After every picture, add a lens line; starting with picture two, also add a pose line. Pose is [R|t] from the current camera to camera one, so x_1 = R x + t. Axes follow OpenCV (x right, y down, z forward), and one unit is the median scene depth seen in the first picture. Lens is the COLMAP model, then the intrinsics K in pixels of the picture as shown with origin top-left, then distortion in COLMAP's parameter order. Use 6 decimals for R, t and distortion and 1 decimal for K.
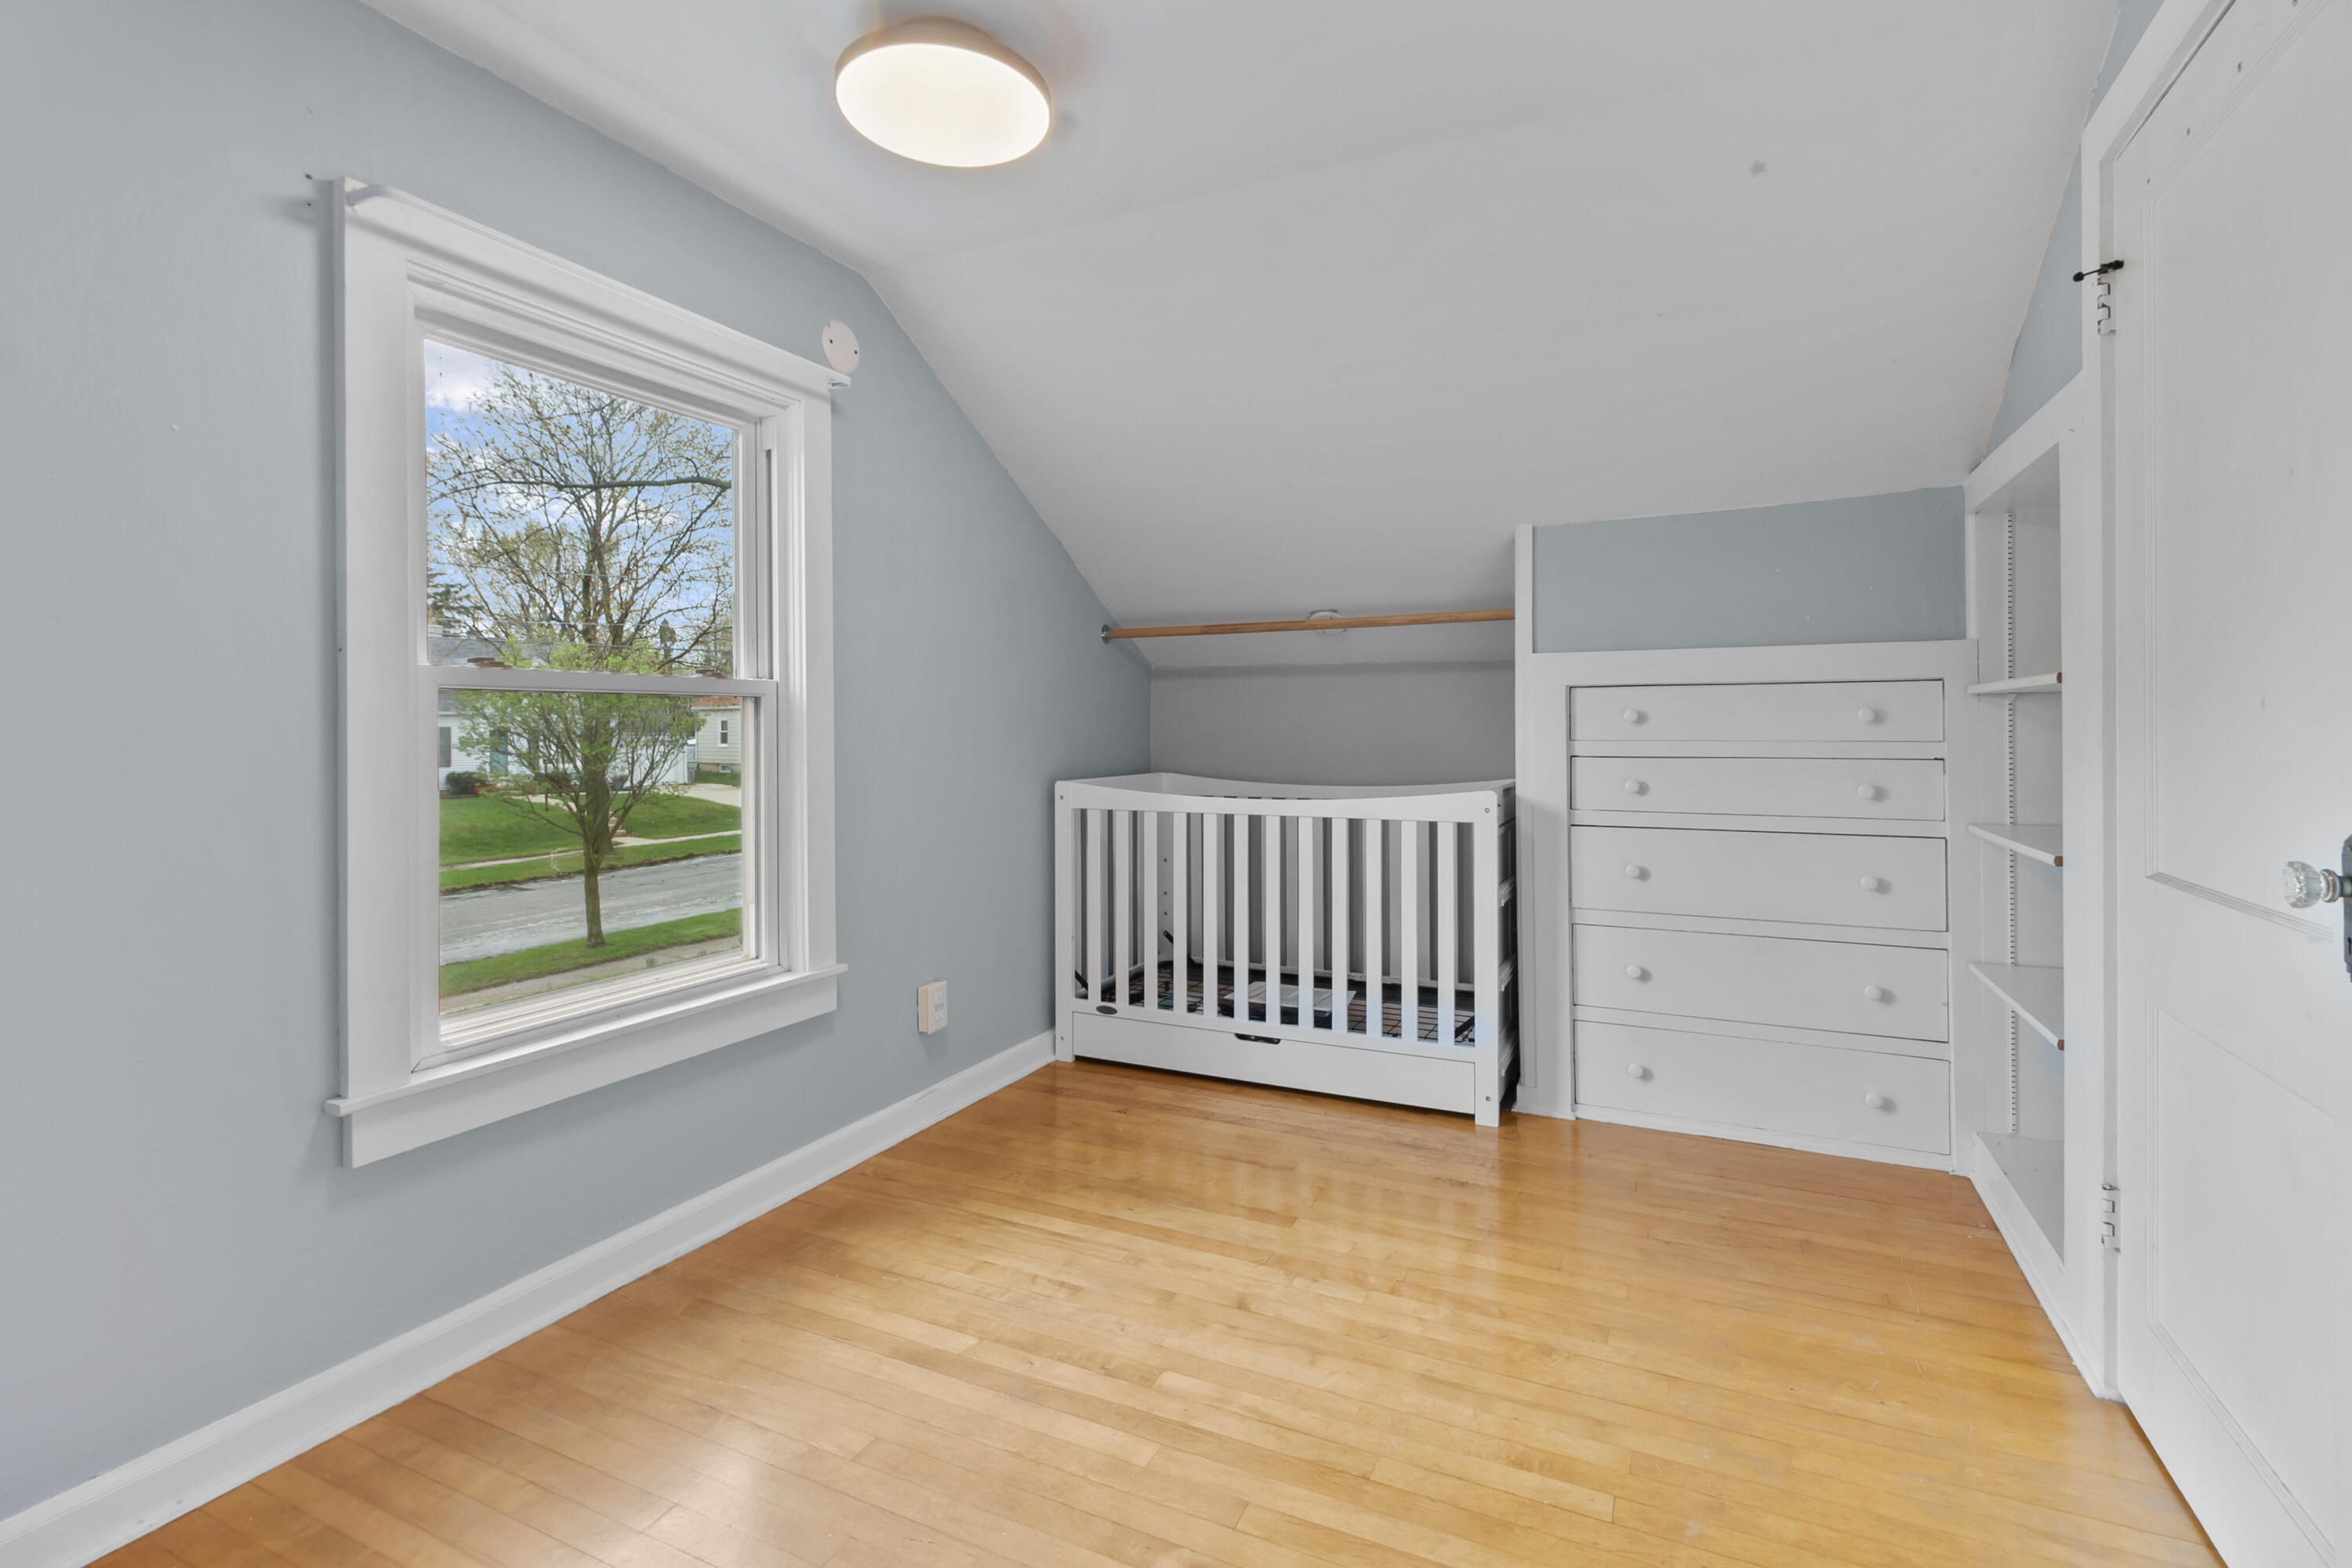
lens RADIAL K [[1070.4, 0, 1197.1], [0, 1070.4, 728.3], [0, 0, 1]] dist [-0.004380, -0.000728]
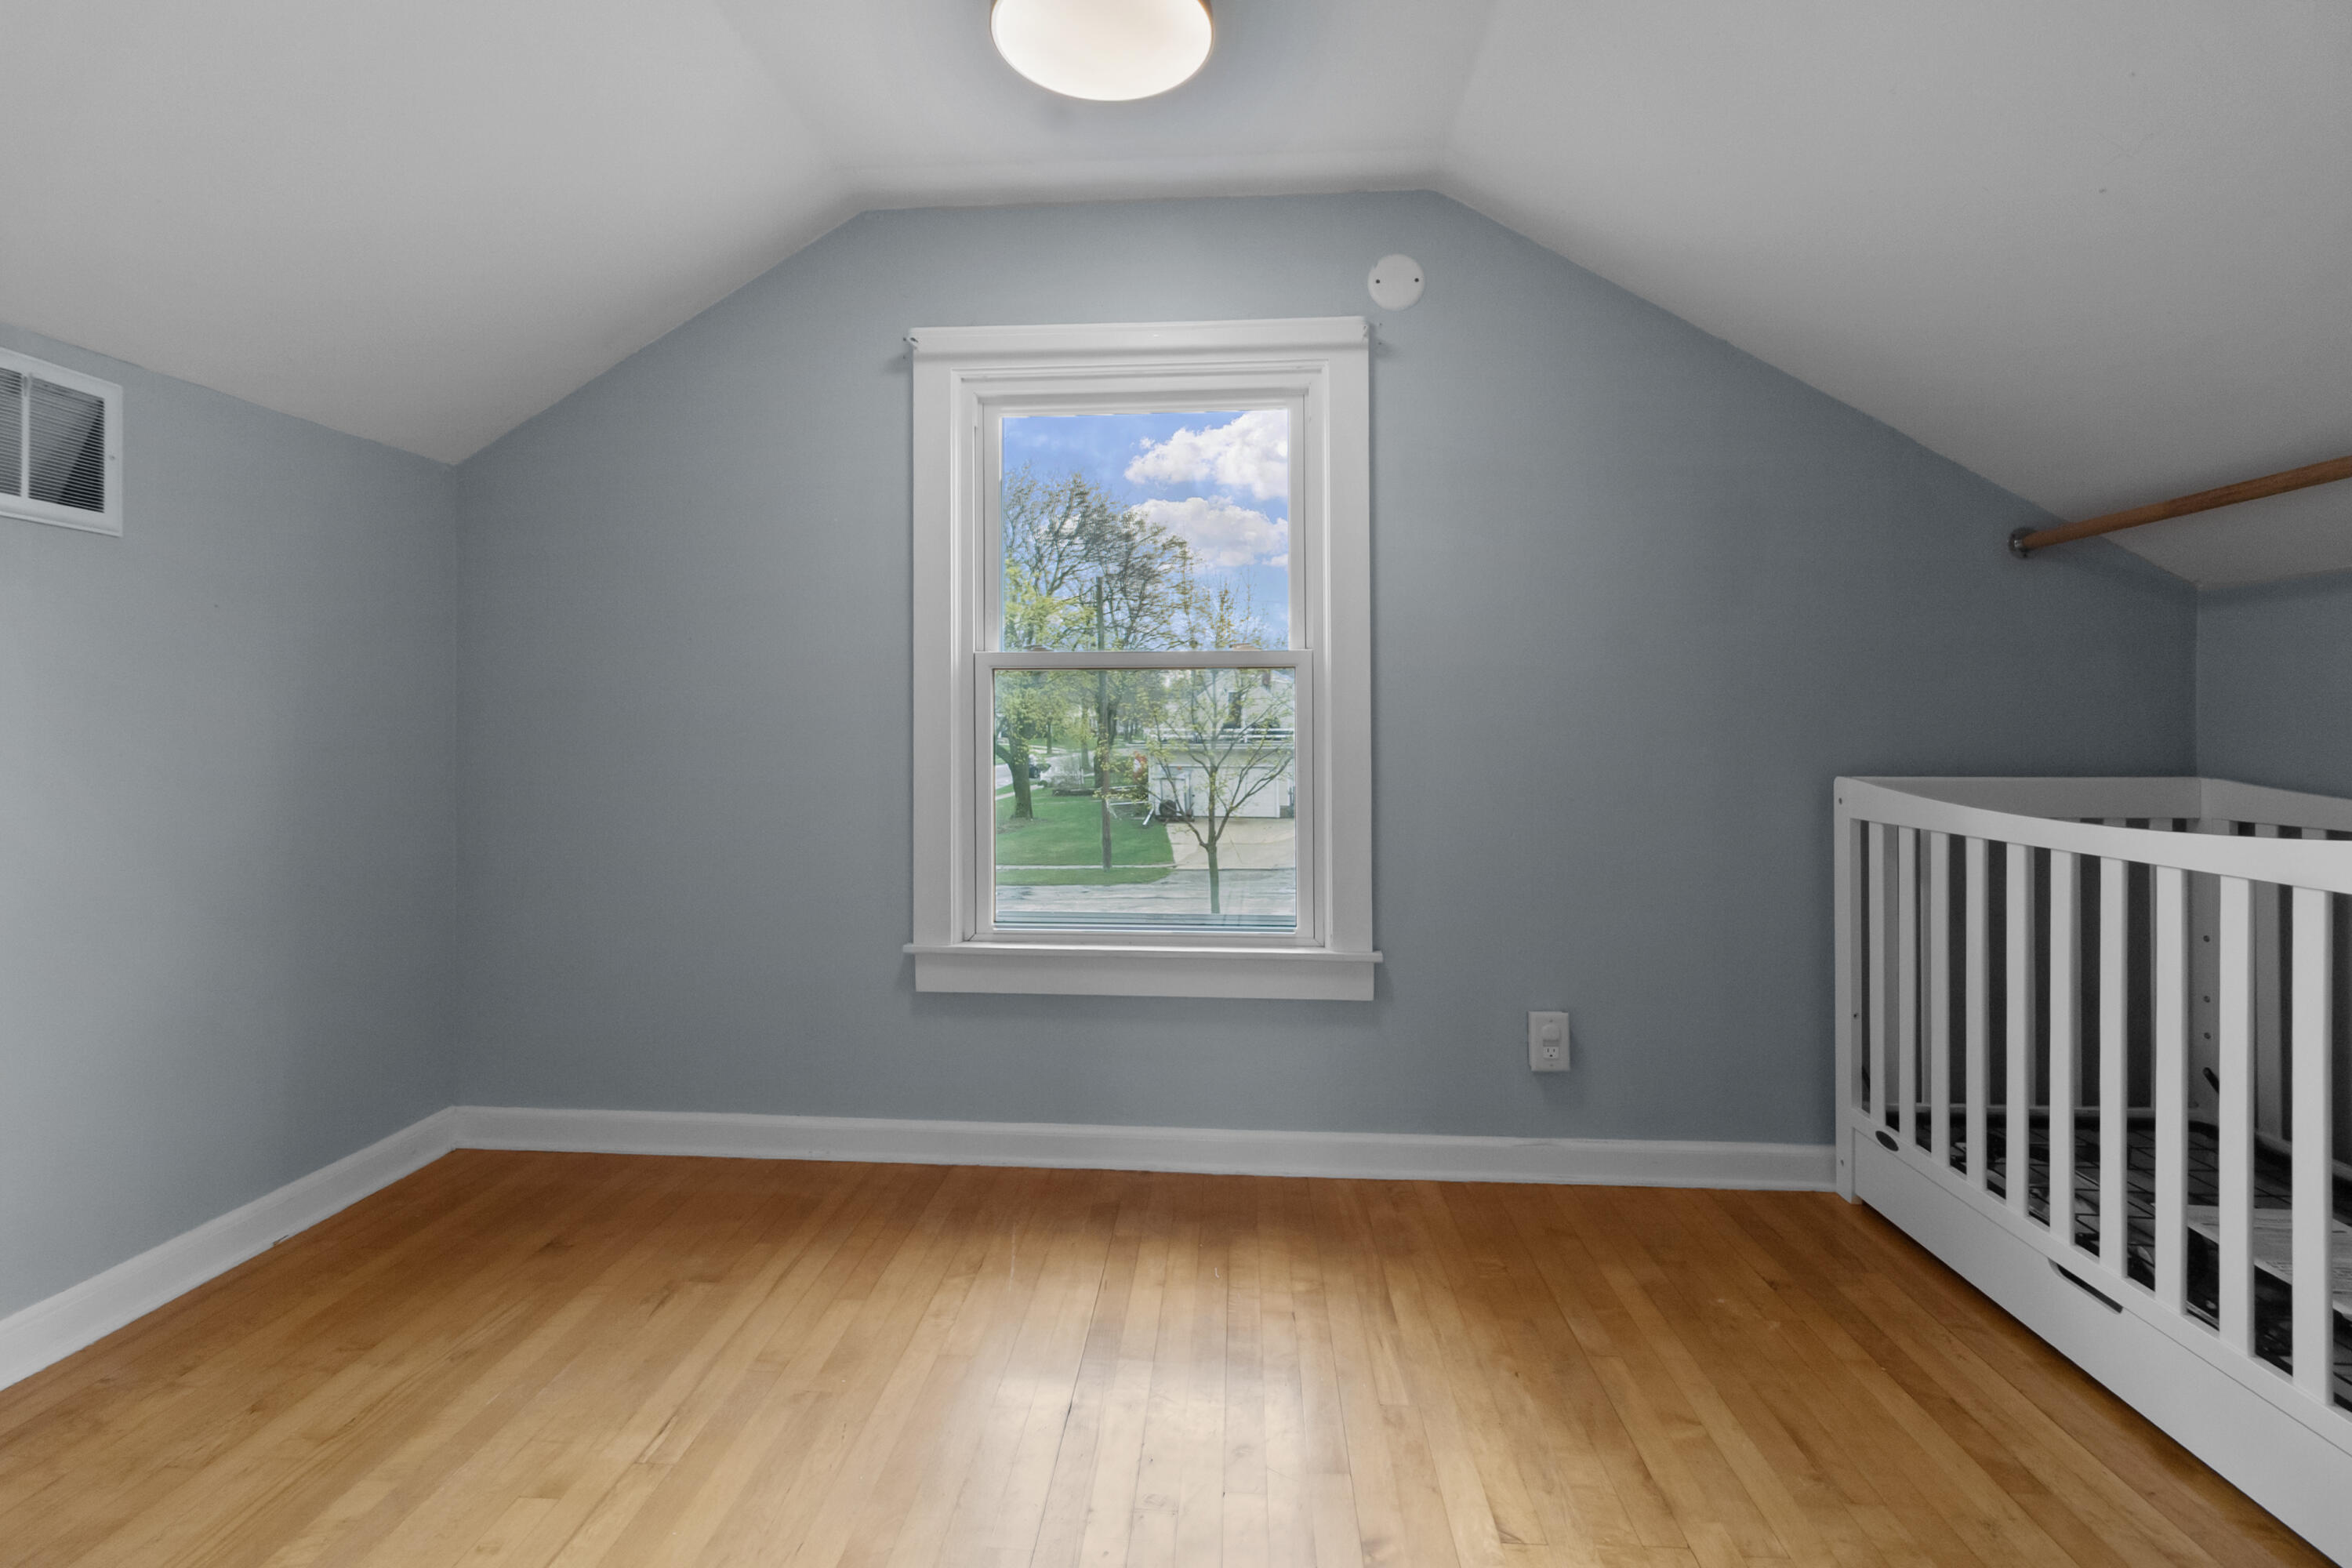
lens RADIAL K [[1070.4, 0, 1160.1], [0, 1070.4, 735.5], [0, 0, 1]] dist [-0.004380, -0.000728]
pose [[0.353372, -0.002001, -0.935481, 0.409332], [-0.001599, 0.999995, -0.002743, 0.031790], [0.935482, 0.002465, 0.353367, 0.439584]]
